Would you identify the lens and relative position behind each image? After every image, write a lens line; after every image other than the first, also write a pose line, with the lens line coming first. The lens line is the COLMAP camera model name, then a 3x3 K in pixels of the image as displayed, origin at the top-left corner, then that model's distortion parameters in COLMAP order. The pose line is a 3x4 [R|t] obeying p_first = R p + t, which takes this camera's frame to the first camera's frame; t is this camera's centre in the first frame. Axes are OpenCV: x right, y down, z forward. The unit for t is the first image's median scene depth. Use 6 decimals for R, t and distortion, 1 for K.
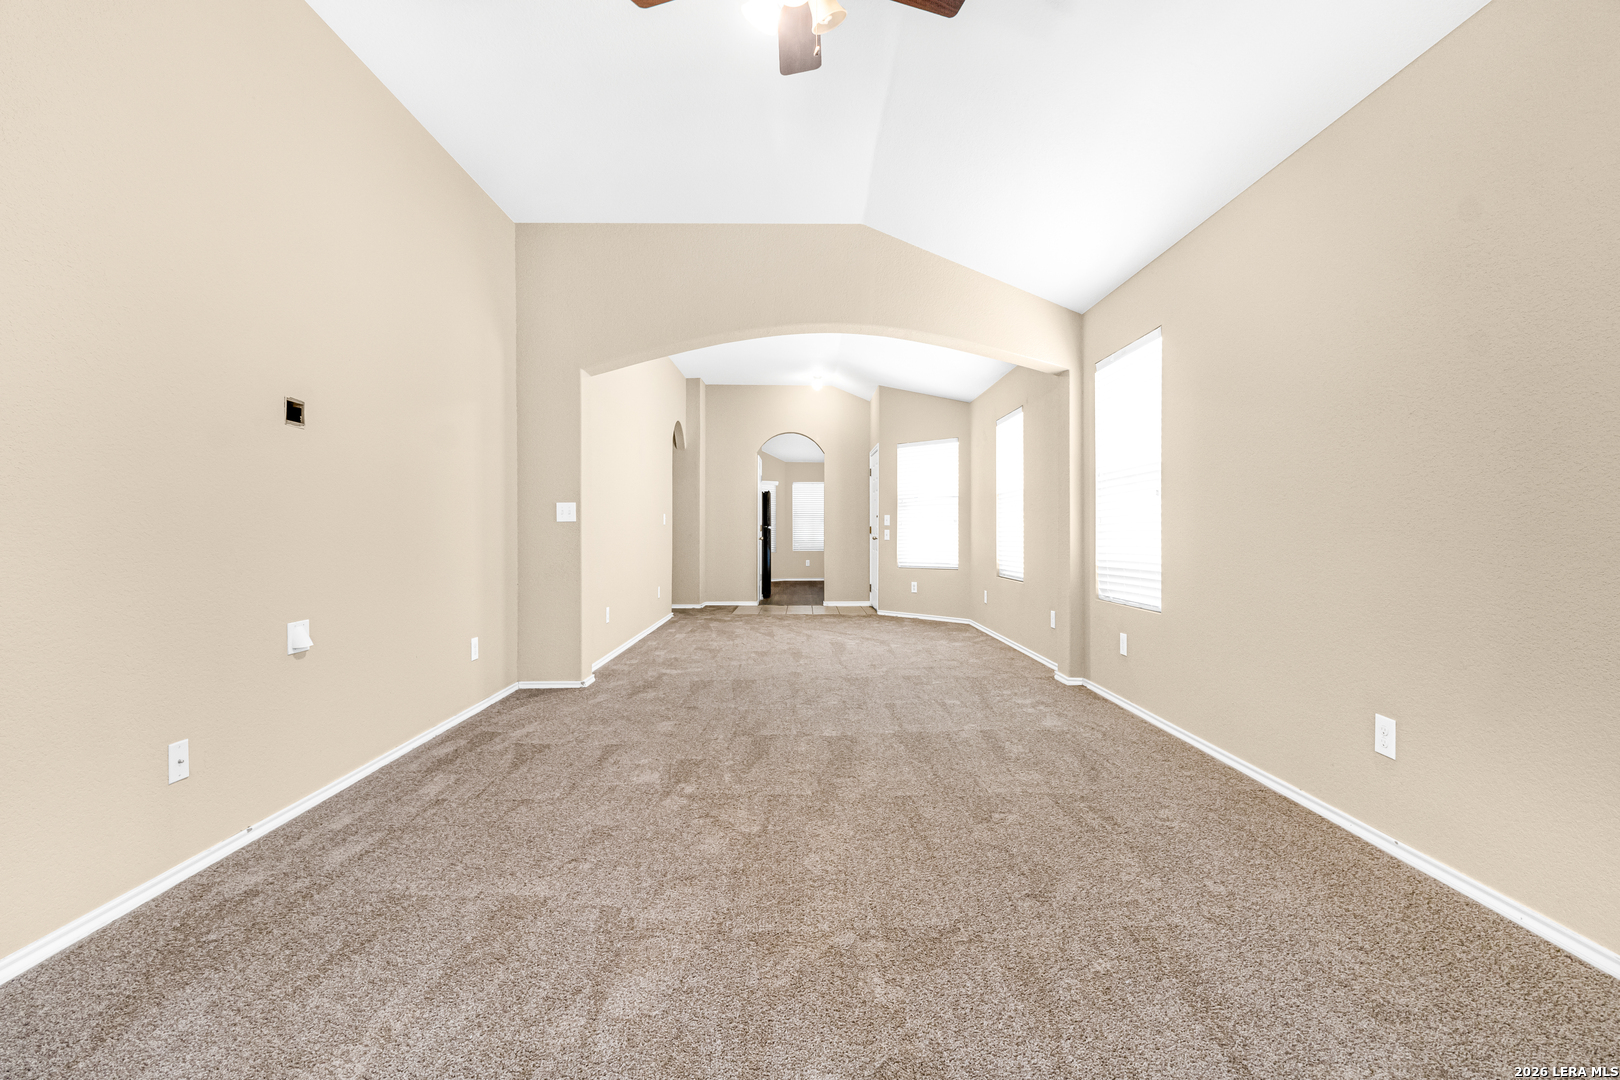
lens RADIAL K [[746.9, 0, 814.1], [0, 746.9, 540.3], [0, 0, 1]] dist [0.003731, 0.000816]
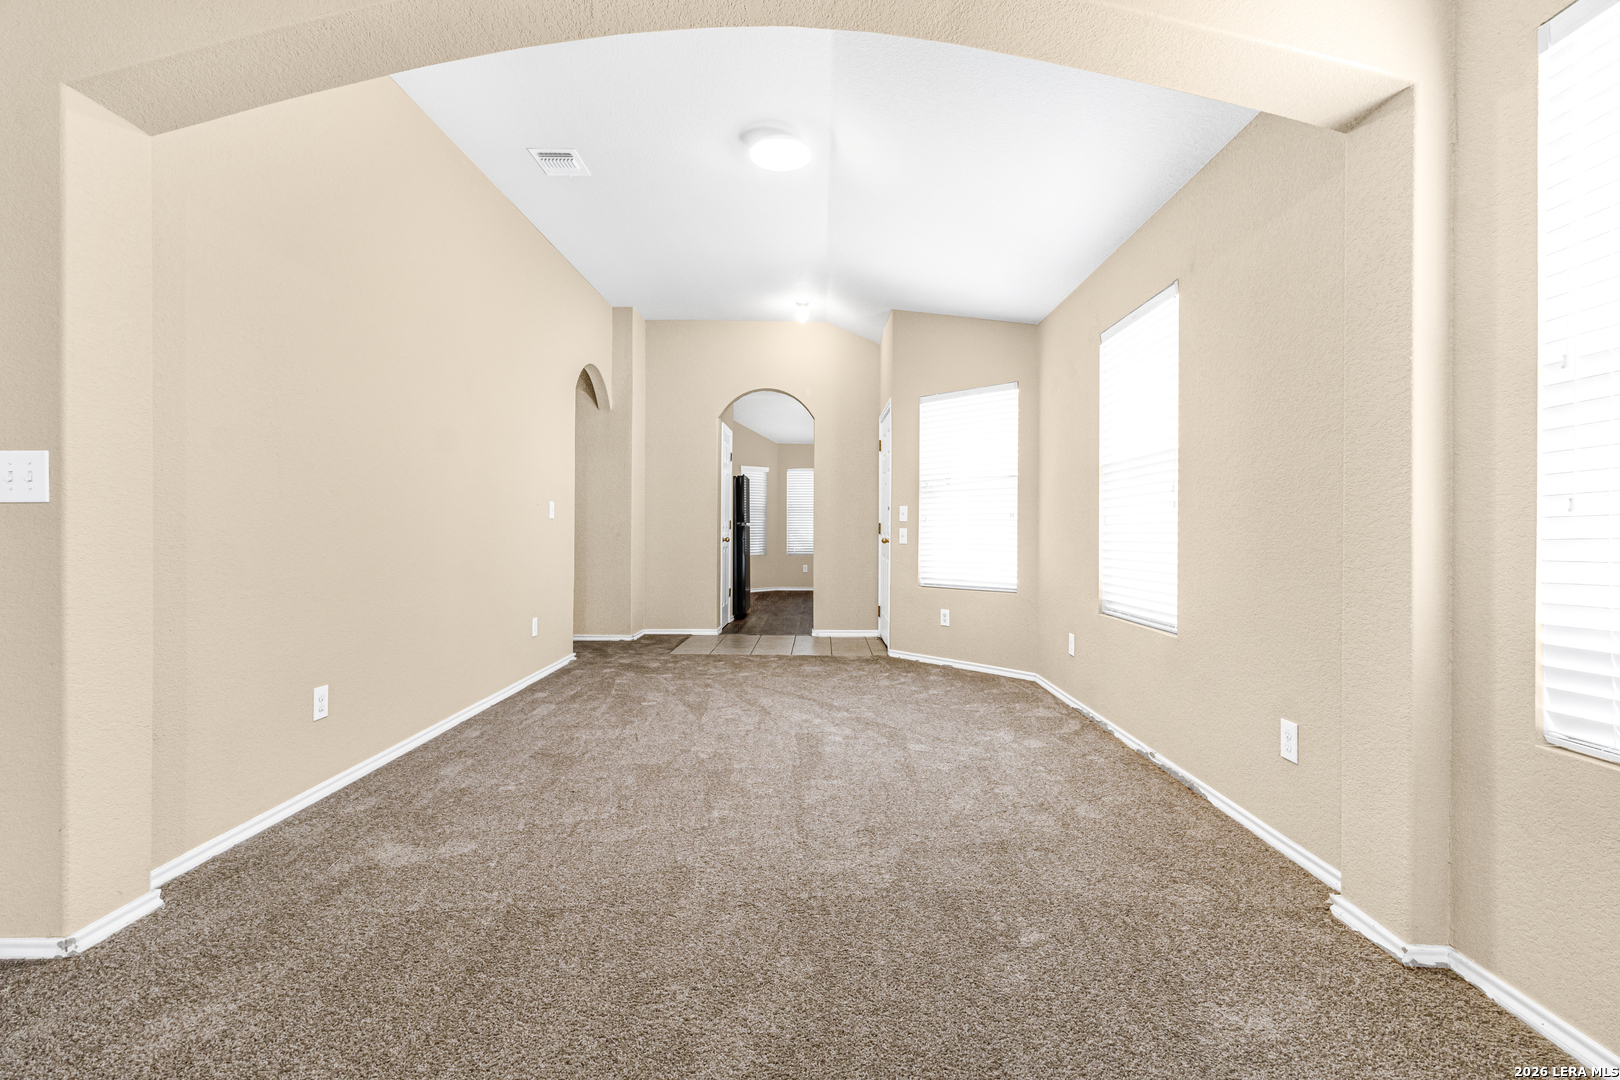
lens RADIAL K [[746.9, 0, 805.9], [0, 746.9, 532.8], [0, 0, 1]] dist [0.003731, 0.000816]
pose [[0.999413, 0.005971, -0.033732, 0.034356], [-0.006194, 0.999960, -0.006508, -0.005460], [0.033692, 0.006713, 0.999410, 0.343037]]
